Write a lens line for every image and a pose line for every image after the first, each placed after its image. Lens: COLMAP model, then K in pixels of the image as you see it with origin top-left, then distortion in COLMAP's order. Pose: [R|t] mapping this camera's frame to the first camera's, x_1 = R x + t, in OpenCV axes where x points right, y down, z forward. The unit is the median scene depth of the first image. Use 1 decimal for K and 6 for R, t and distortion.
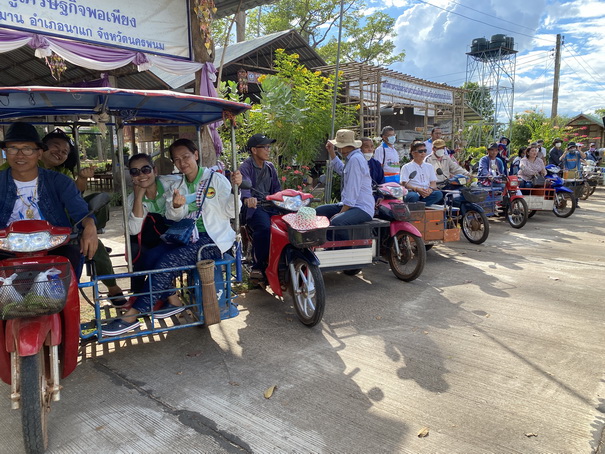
lens RADIAL K [[463.4, 0, 300.5], [0, 463.4, 216.5], [0, 0, 1]] dist [0.031601, -0.028790]
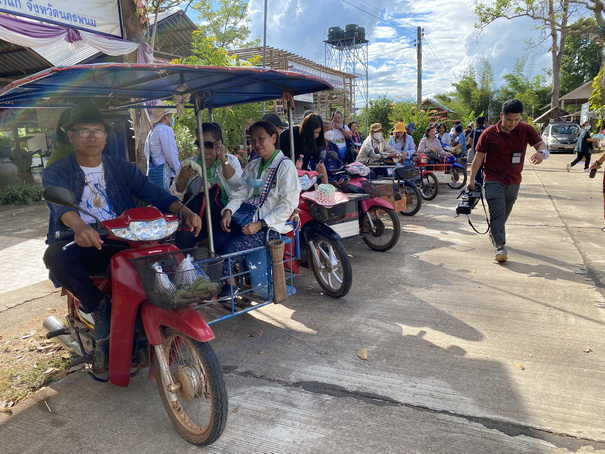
lens RADIAL K [[477.5, 0, 298.5], [0, 477.5, 203.2], [0, 0, 1]] dist [0.011022, 0.001547]
pose [[0.958642, -0.064224, 0.277273, -0.239970], [0.065522, 0.997841, 0.004589, 0.009577], [-0.276969, 0.013768, 0.960780, -0.004324]]
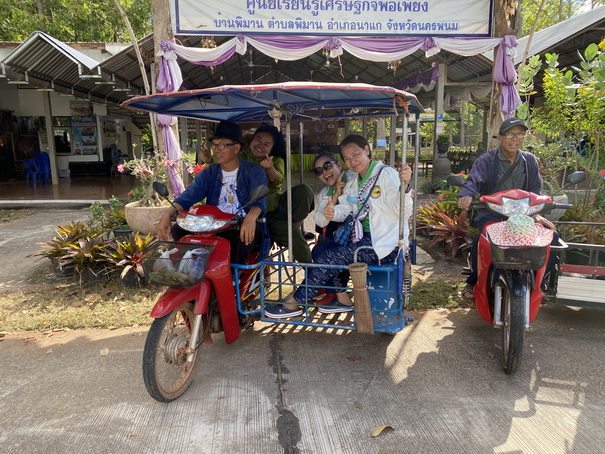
lens RADIAL K [[463.4, 0, 300.5], [0, 463.4, 216.5], [0, 0, 1]] dist [0.031601, -0.028790]
pose [[0.729690, 0.101517, -0.676200, 0.177075], [-0.081373, 0.994782, 0.061534, -0.024555], [0.678919, 0.010124, 0.734144, 0.136036]]
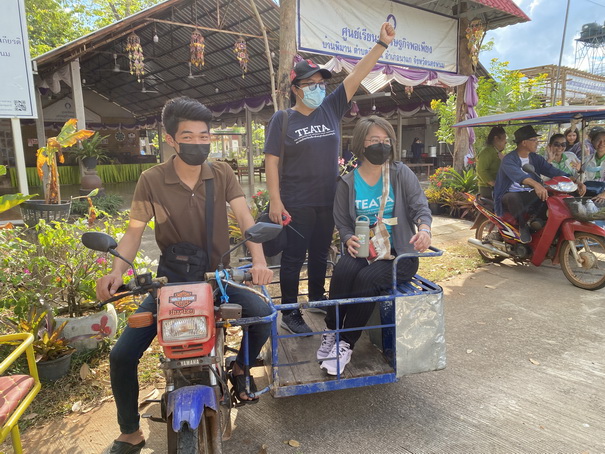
lens RADIAL K [[463.4, 0, 300.5], [0, 463.4, 216.5], [0, 0, 1]] dist [0.031601, -0.028790]
pose [[0.986577, 0.003323, -0.163260, -0.591053], [-0.002299, 0.999976, 0.006460, 0.076221], [0.163278, -0.005998, 0.986562, -0.482416]]
